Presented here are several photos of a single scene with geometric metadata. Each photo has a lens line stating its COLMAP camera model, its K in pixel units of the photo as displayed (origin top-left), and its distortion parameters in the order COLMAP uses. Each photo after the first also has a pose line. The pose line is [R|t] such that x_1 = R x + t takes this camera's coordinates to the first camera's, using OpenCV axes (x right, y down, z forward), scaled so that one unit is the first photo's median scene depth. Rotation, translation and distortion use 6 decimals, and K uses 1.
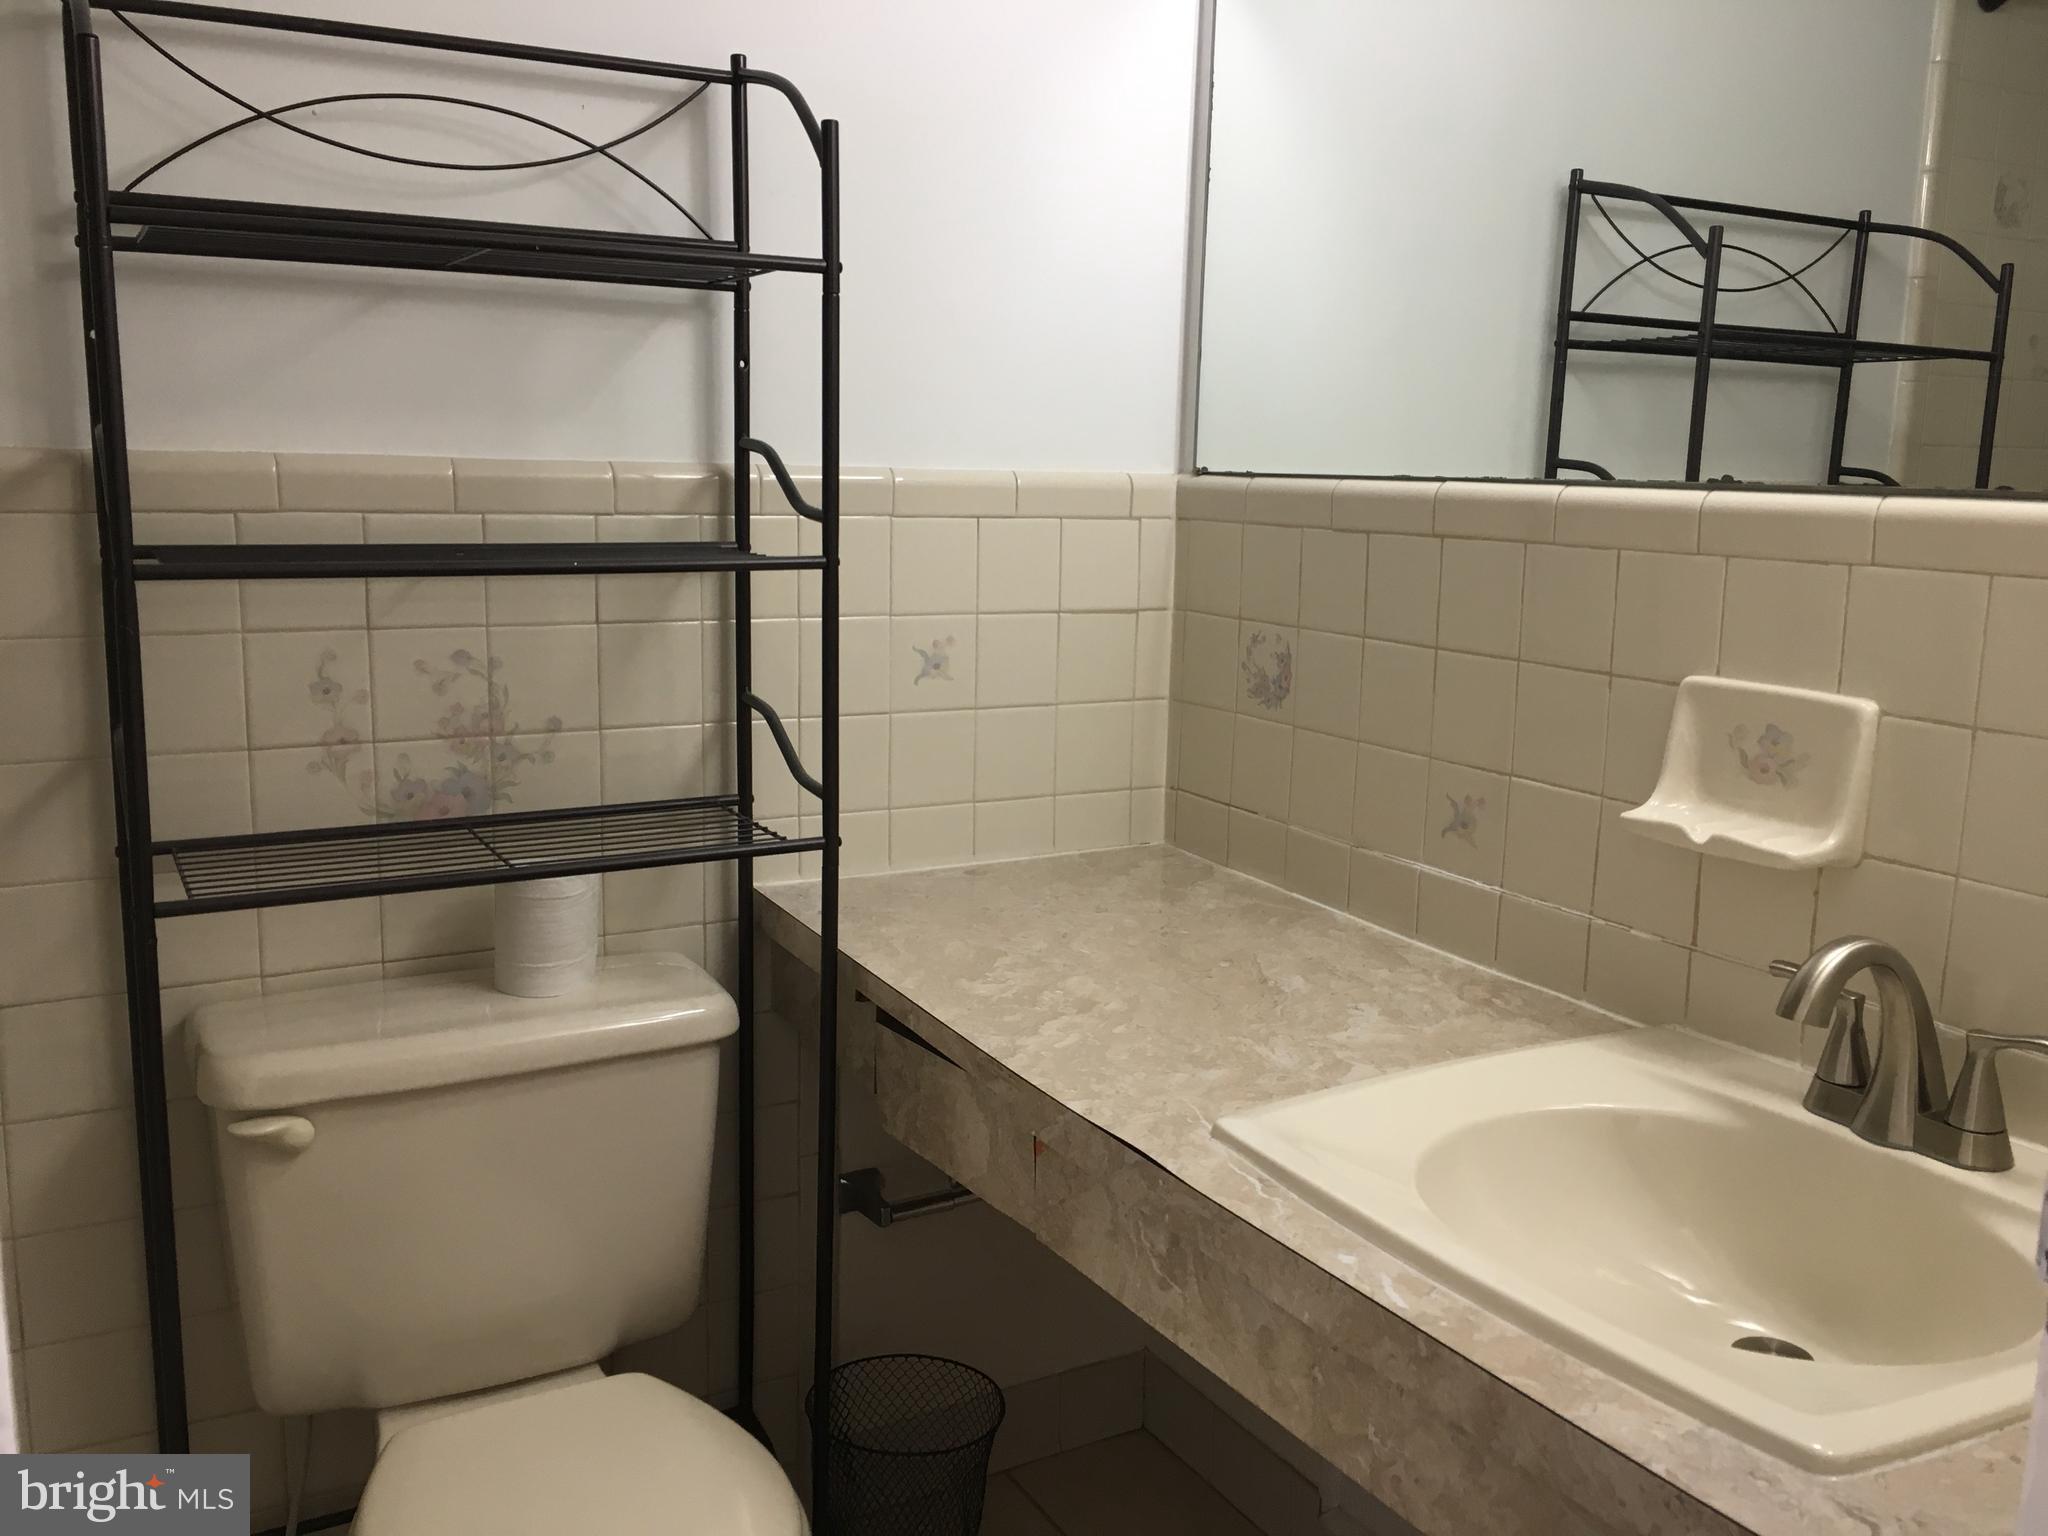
lens RADIAL K [[1757.3, 0, 1027.5], [0, 1757.3, 766.6], [0, 0, 1]] dist [0.077631, -0.114383]
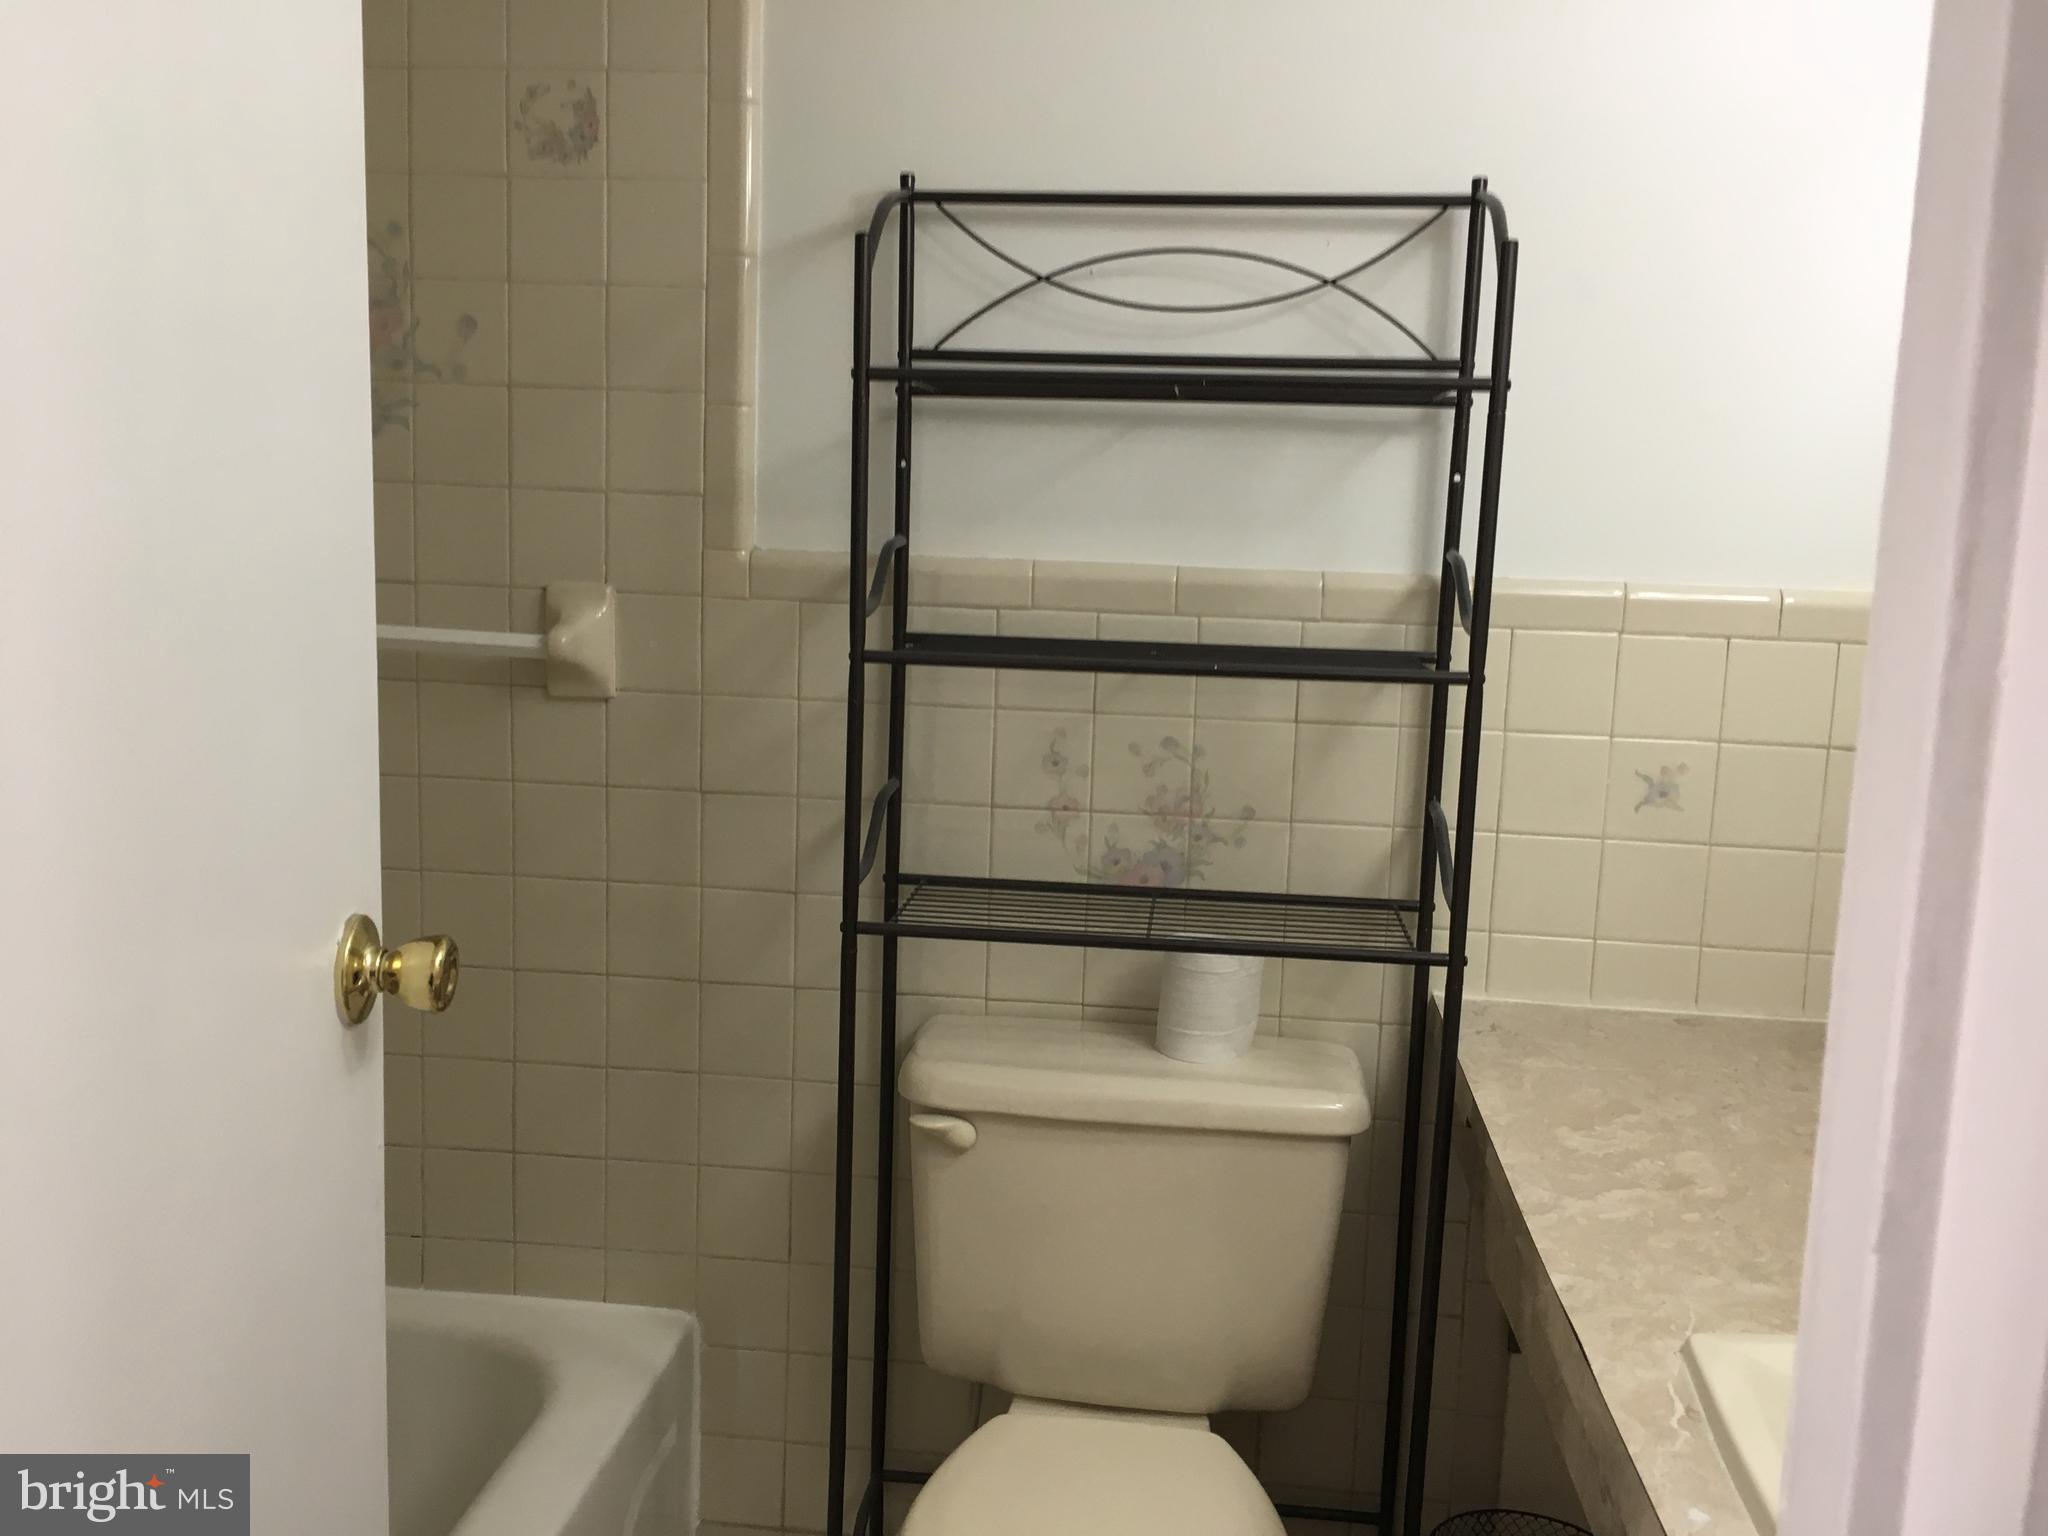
lens RADIAL K [[1757.3, 0, 1022.8], [0, 1757.3, 775.3], [0, 0, 1]] dist [0.077631, -0.114383]
pose [[0.815592, 0.093296, -0.571056, 0.240021], [-0.117746, 0.993026, -0.005933, -0.025044], [0.566520, 0.072078, 0.820890, 0.043230]]
